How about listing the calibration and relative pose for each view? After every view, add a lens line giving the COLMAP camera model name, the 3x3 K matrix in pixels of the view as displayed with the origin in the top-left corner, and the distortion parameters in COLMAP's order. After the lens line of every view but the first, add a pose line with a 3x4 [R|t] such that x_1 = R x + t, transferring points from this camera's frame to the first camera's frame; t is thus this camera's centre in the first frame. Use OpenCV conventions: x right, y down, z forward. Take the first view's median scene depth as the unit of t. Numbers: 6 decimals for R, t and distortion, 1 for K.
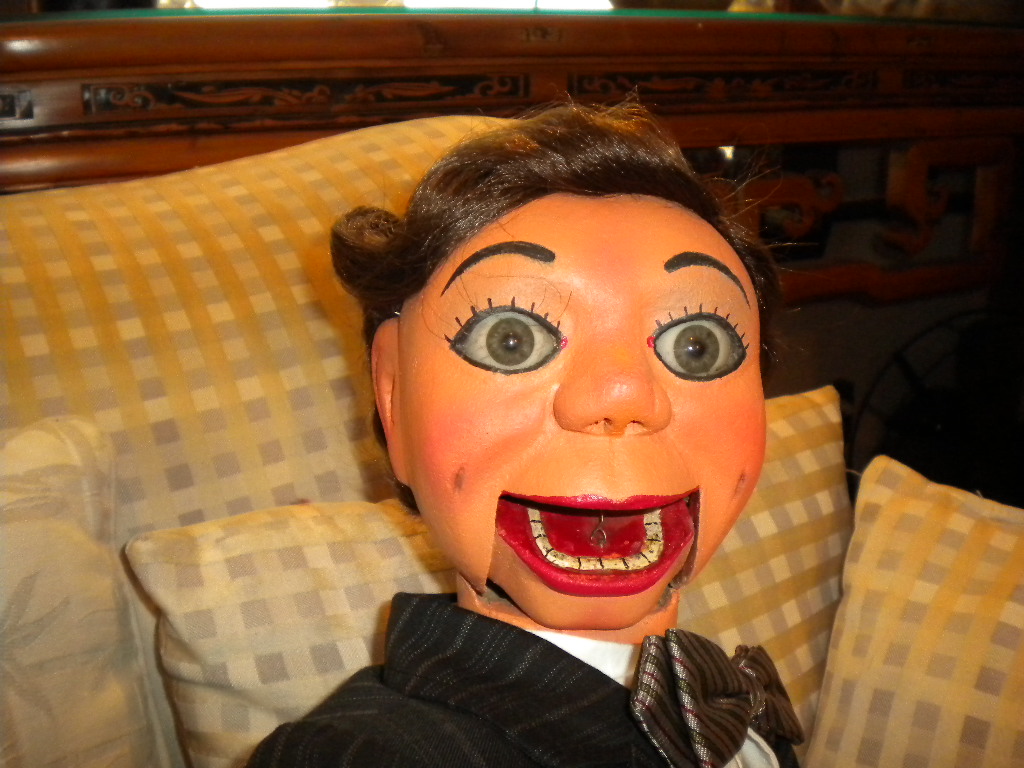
lens RADIAL K [[1074.9, 0, 512.0], [0, 1074.9, 384.0], [0, 0, 1]] dist [-0.002572, -0.340627]
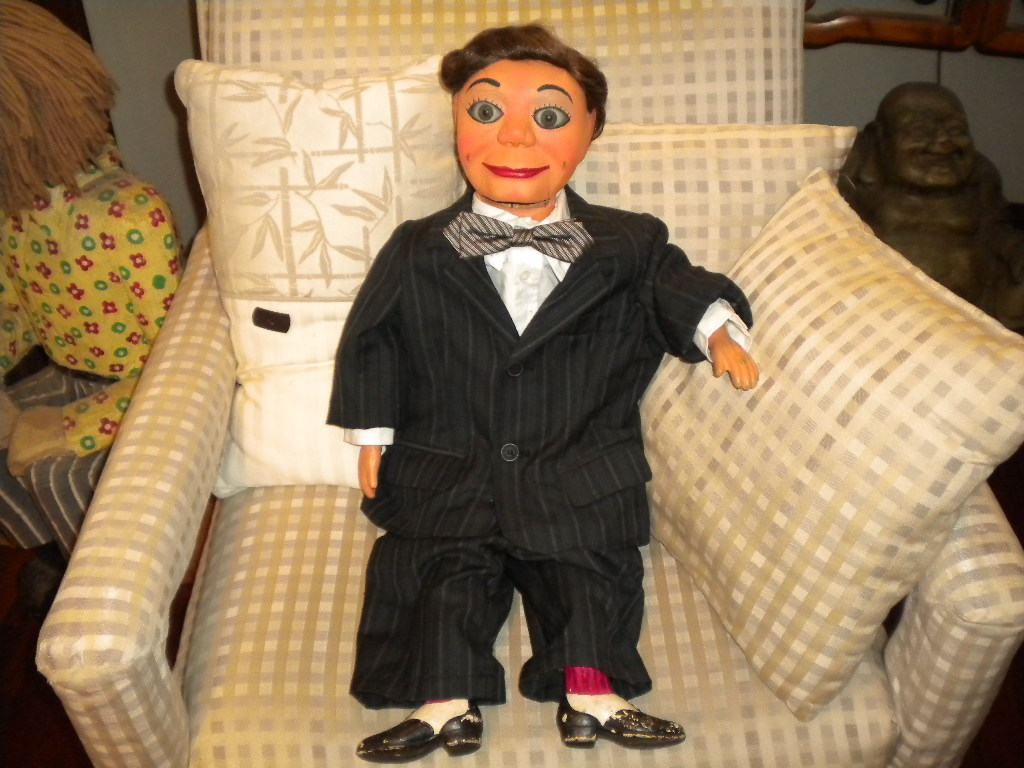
lens RADIAL K [[1074.9, 0, 512.0], [0, 1074.9, 384.0], [0, 0, 1]] dist [-0.002572, -0.340627]
pose [[0.975869, 0.111408, -0.187795, 0.712007], [-0.038635, 0.934574, 0.353665, -0.390534], [0.214910, -0.337876, 0.916326, -1.963483]]
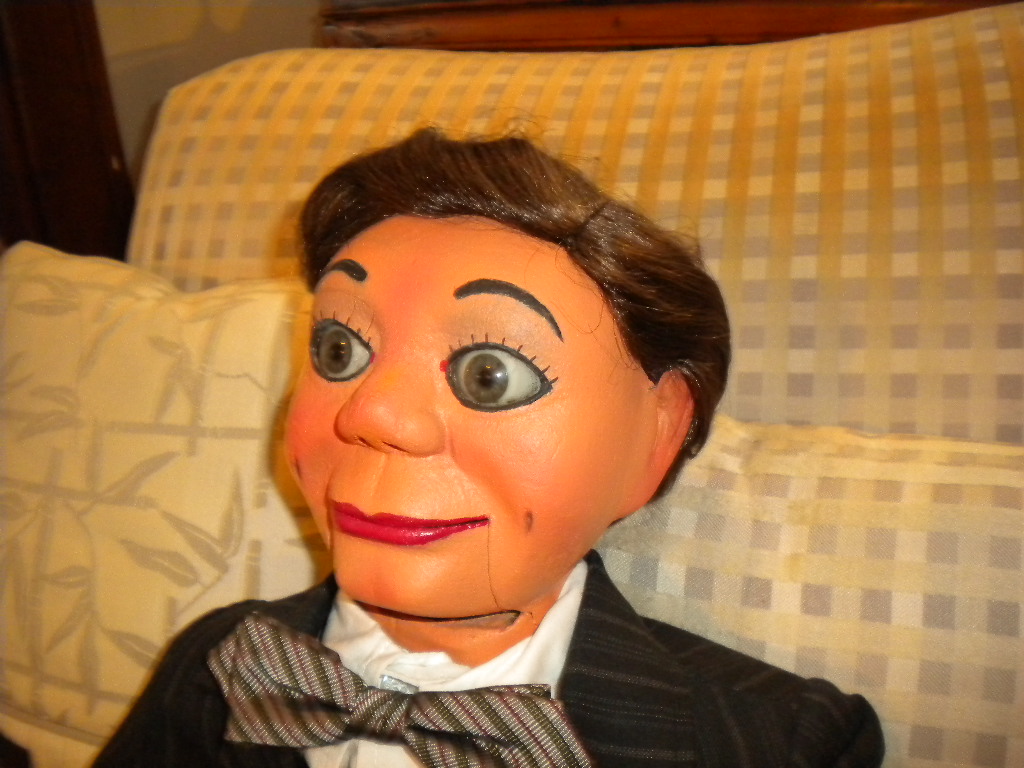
lens RADIAL K [[1074.9, 0, 512.0], [0, 1074.9, 384.0], [0, 0, 1]] dist [-0.002572, -0.340627]
pose [[0.831195, 0.125559, -0.541617, 0.732871], [-0.082003, 0.991198, 0.103935, -0.132960], [0.549900, -0.041976, 0.834175, 0.194907]]
